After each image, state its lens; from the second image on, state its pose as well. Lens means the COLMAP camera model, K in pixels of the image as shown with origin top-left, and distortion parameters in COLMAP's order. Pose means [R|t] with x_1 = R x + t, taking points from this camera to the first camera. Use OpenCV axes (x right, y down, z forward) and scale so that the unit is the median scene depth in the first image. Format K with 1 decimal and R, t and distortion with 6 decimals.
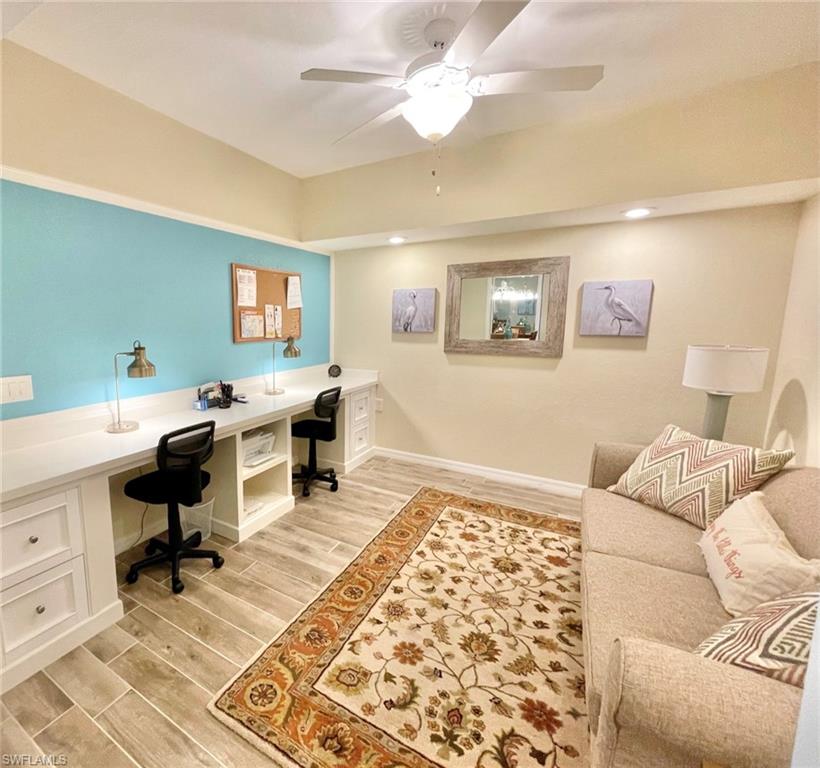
lens RADIAL K [[416.9, 0, 306.4], [0, 416.9, 379.8], [0, 0, 1]] dist [-0.004631, 0.003490]
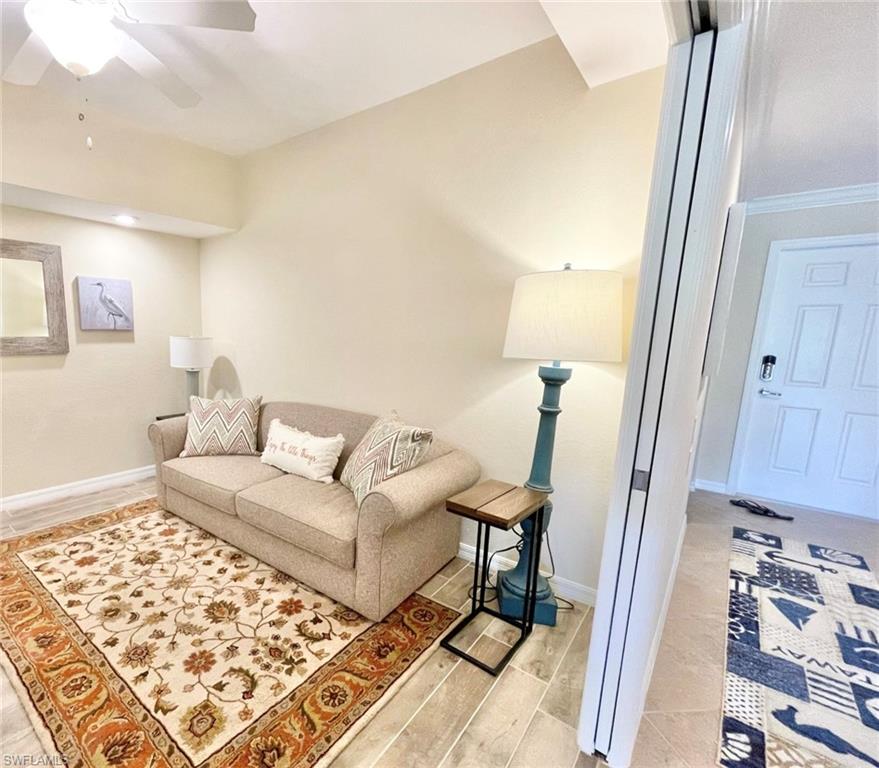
lens RADIAL K [[443.3, 0, 331.9], [0, 443.3, 404.0], [0, 0, 1]] dist [-0.012584, 0.004798]
pose [[0.121876, -0.161863, 0.979258, -0.472938], [0.127738, 0.980966, 0.146248, -0.015773], [-0.984291, 0.107265, 0.140232, 0.401502]]
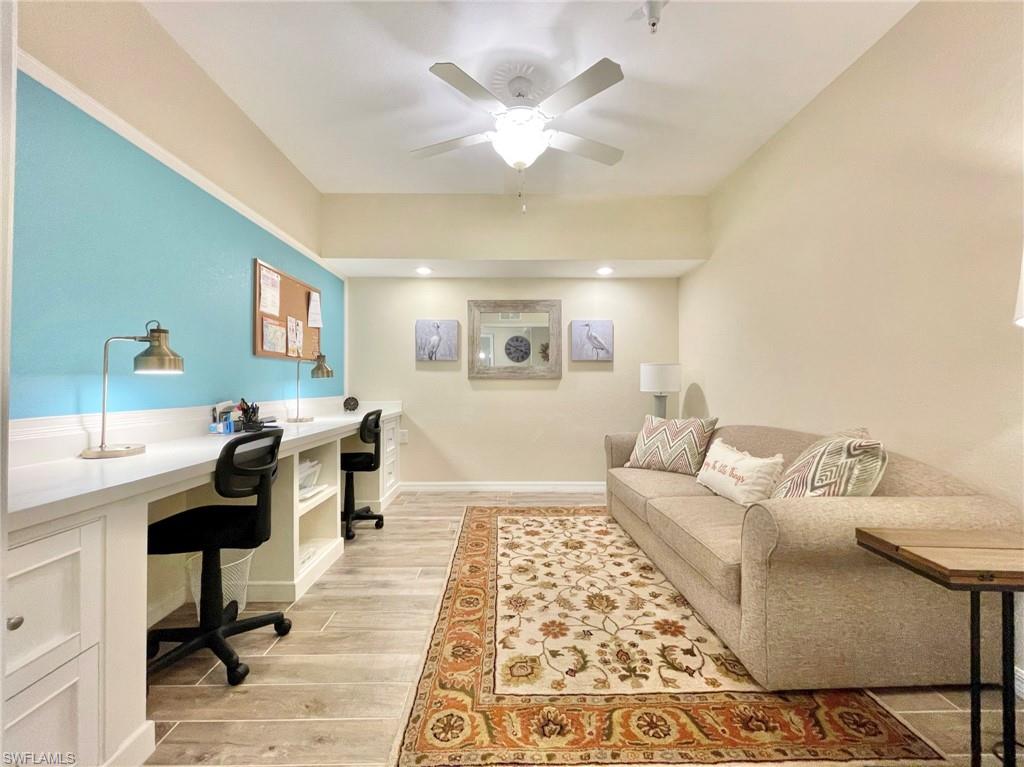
lens RADIAL K [[415.4, 0, 510.0], [0, 415.4, 381.4], [0, 0, 1]] dist [-0.004745, 0.002120]
pose [[0.815832, 0.008012, 0.578233, -0.334573], [0.083871, 0.987693, -0.132019, 0.152421], [-0.572175, 0.156202, 0.805119, 0.132474]]
